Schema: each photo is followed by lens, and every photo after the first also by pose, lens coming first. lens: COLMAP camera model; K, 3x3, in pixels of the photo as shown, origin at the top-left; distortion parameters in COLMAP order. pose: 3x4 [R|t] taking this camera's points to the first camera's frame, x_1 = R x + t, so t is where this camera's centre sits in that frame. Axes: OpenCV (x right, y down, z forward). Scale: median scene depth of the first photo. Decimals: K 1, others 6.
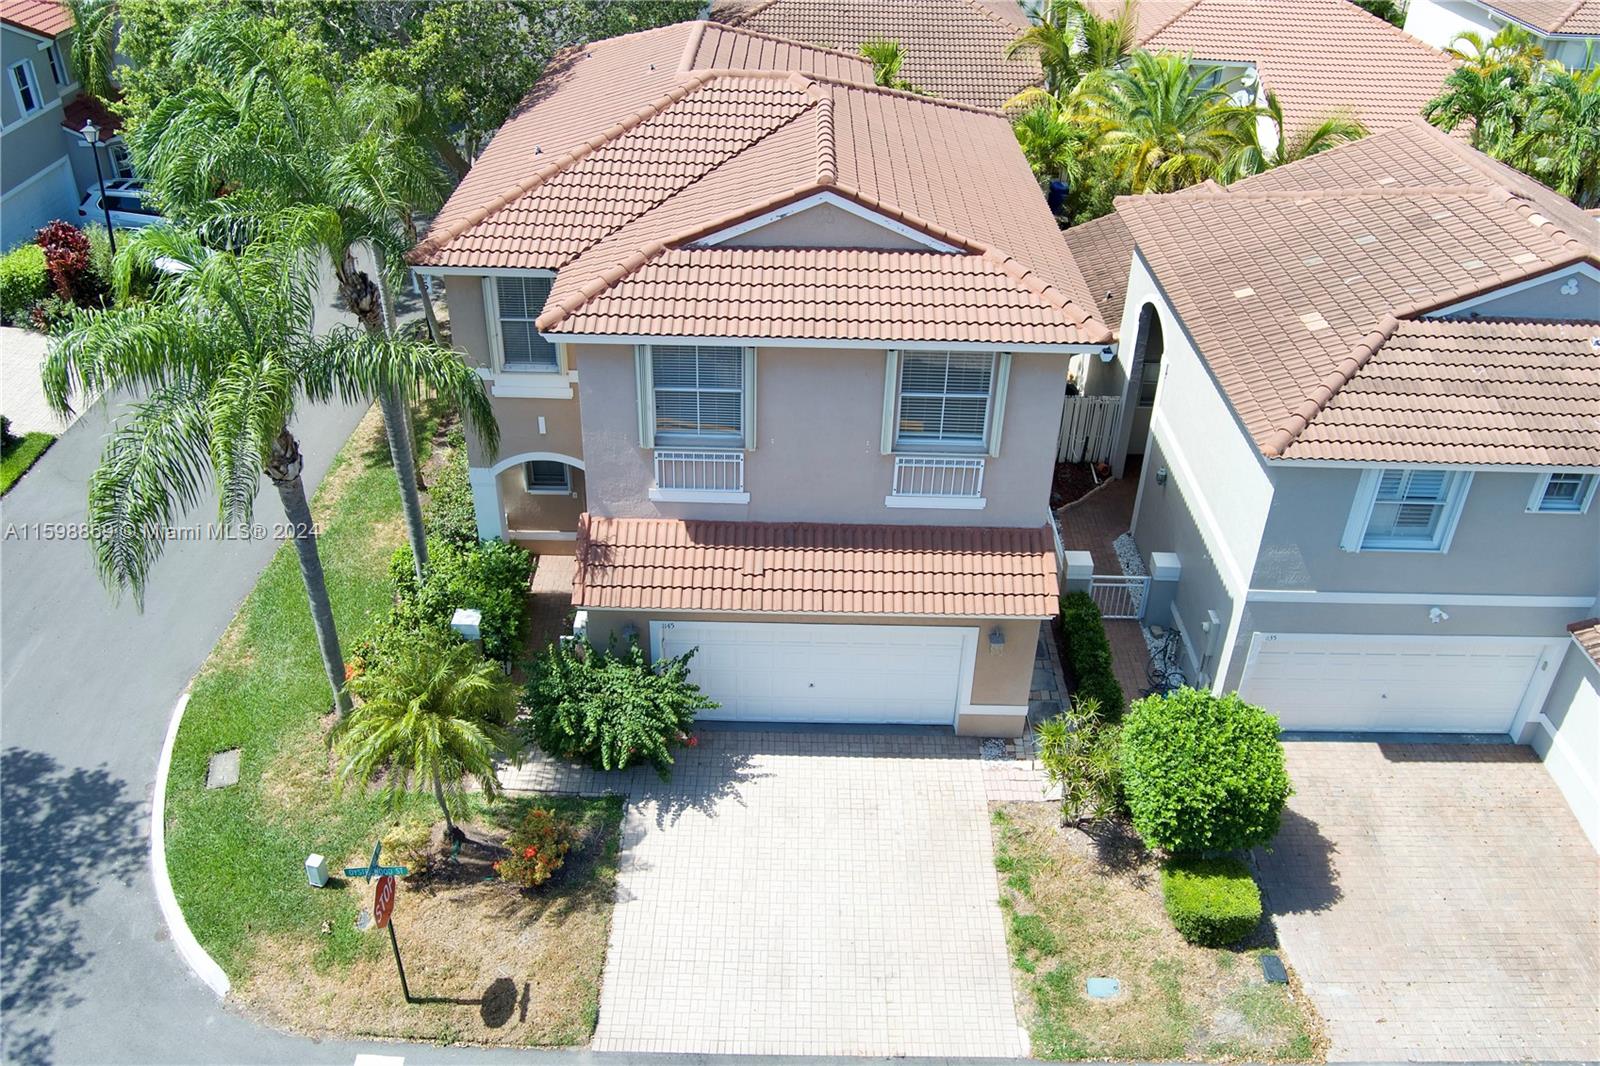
lens RADIAL K [[1290.5, 0, 792.8], [0, 1290.5, 543.0], [0, 0, 1]] dist [-0.069645, 0.014160]
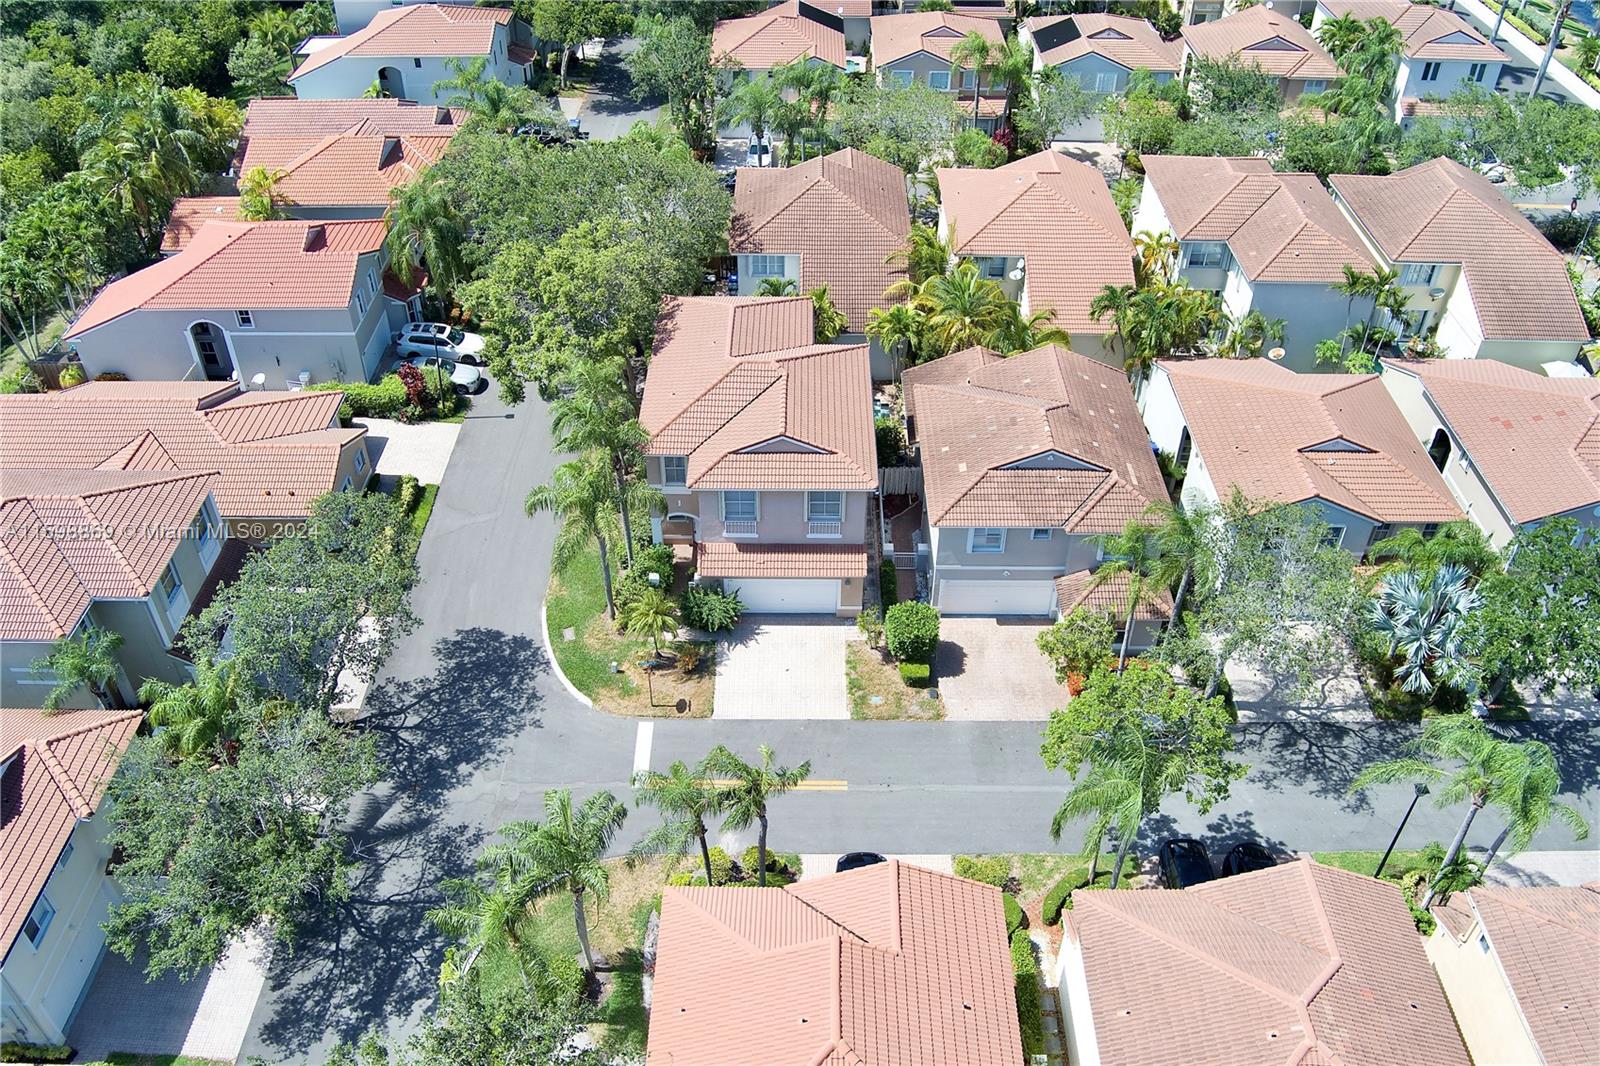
lens RADIAL K [[1290.5, 0, 792.8], [0, 1290.5, 543.0], [0, 0, 1]] dist [-0.069645, 0.014160]
pose [[0.999799, -0.015836, -0.012269, 0.077760], [0.017074, 0.993953, 0.108469, -0.331381], [0.010477, -0.108657, 0.994024, -1.849922]]
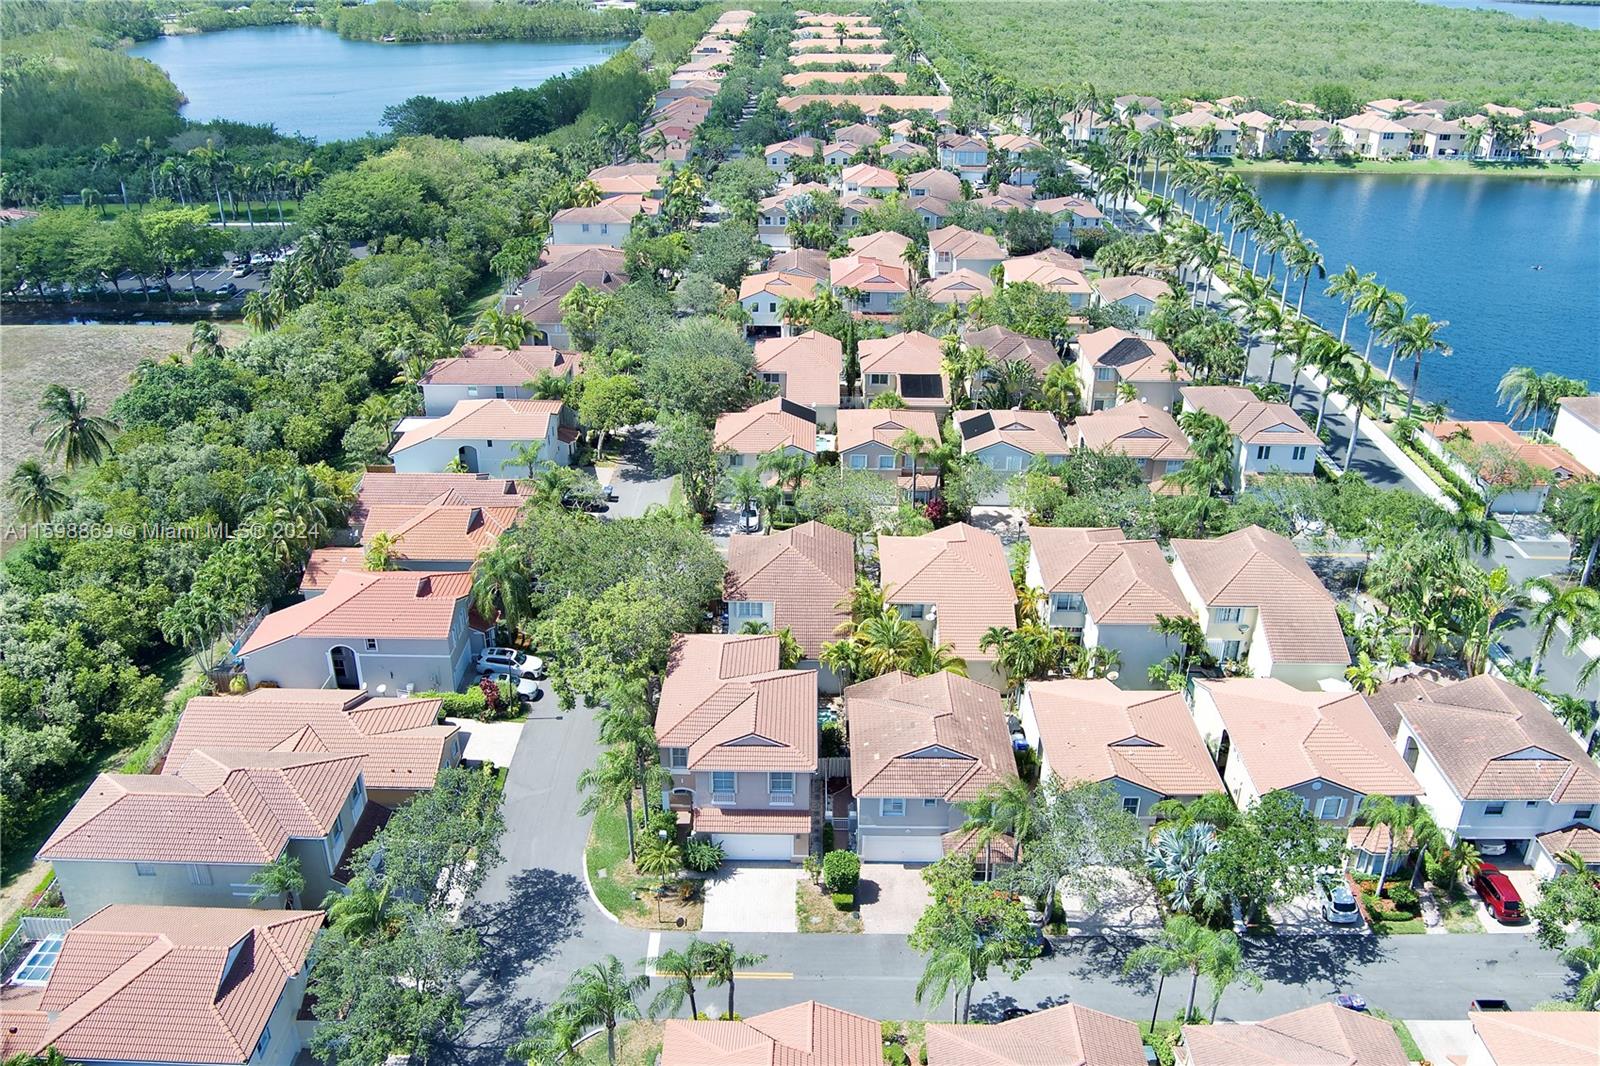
lens RADIAL K [[1290.5, 0, 792.8], [0, 1290.5, 543.0], [0, 0, 1]] dist [-0.069645, 0.014160]
pose [[0.999834, -0.012852, -0.012883, 0.214029], [0.011212, 0.992685, -0.120215, -0.370809], [0.014334, 0.120050, 0.992664, -3.217529]]
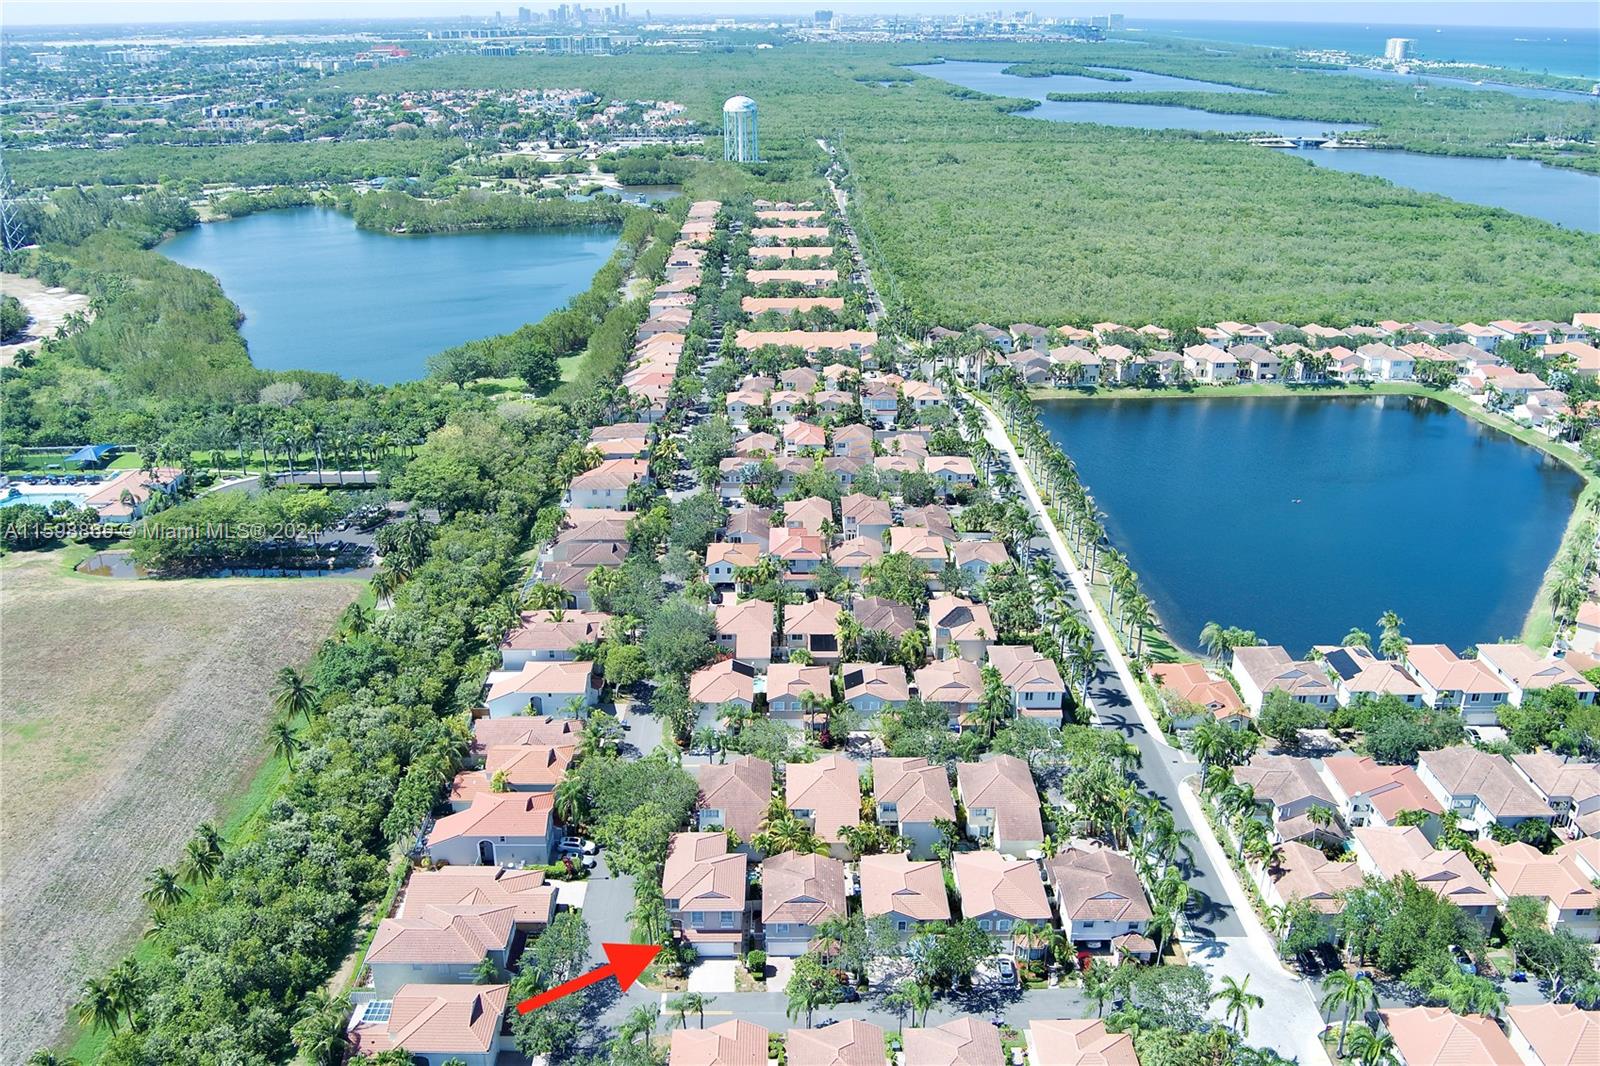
lens RADIAL K [[1290.5, 0, 792.8], [0, 1290.5, 543.0], [0, 0, 1]] dist [-0.069645, 0.014160]
pose [[0.999618, -0.026360, 0.008255, 0.530717], [0.027437, 0.982145, -0.186112, -0.909063], [-0.003201, 0.186267, 0.982494, -7.509976]]
